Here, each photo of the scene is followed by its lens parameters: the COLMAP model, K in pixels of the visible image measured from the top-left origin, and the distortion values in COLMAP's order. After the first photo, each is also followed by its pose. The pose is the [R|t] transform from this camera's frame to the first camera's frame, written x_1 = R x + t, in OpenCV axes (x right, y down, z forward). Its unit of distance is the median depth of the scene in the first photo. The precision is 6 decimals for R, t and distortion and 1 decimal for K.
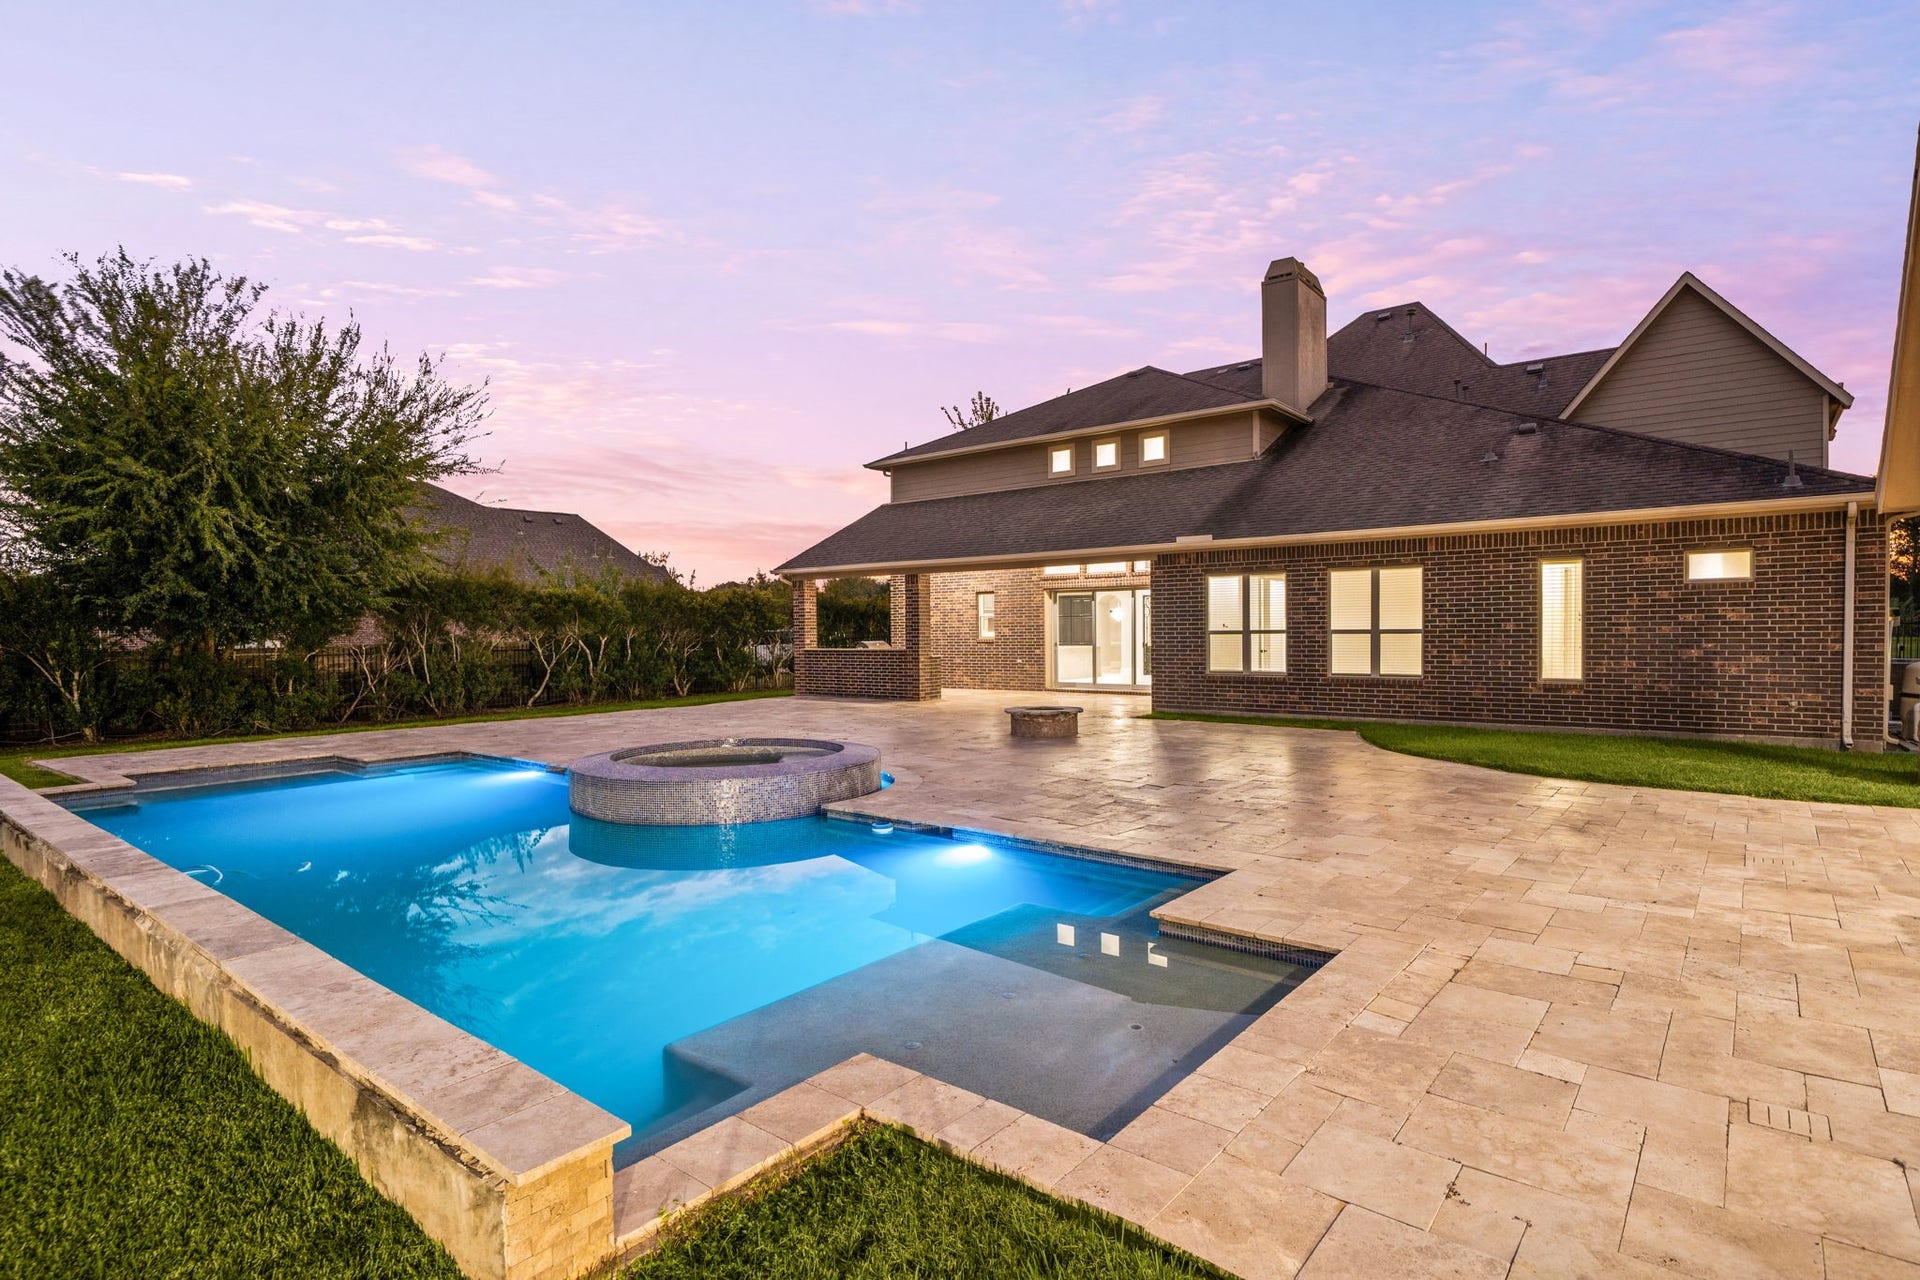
lens RADIAL K [[976.3, 0, 956.6], [0, 976.3, 643.7], [0, 0, 1]] dist [0.018004, 0.000887]
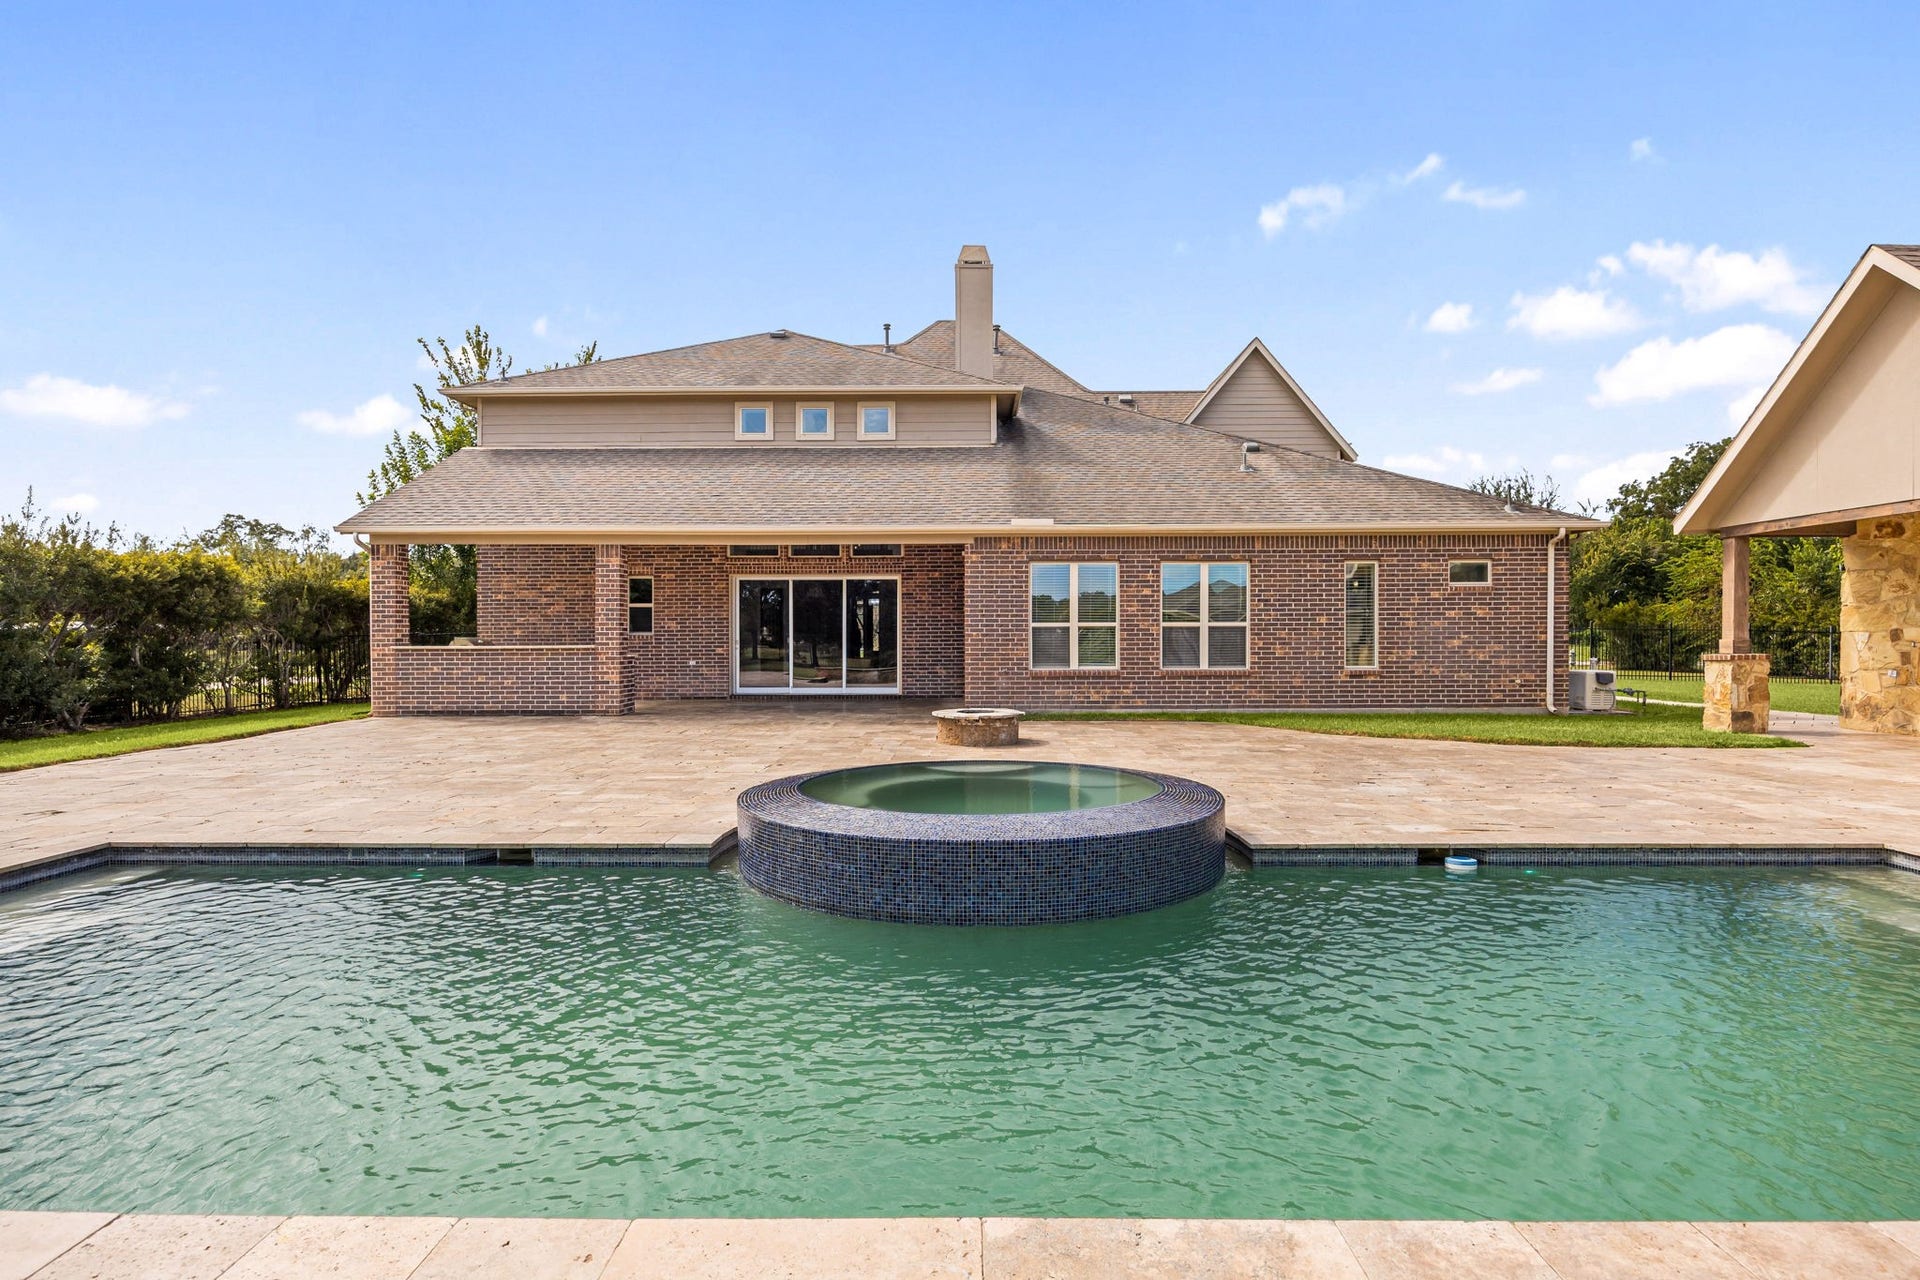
lens RADIAL K [[976.3, 0, 970.5], [0, 976.3, 642.7], [0, 0, 1]] dist [0.018004, 0.000887]
pose [[0.789693, -0.001270, 0.613501, -0.378869], [0.004864, 0.999979, -0.004191, 0.009477], [-0.613483, 0.006294, 0.789683, 0.329389]]
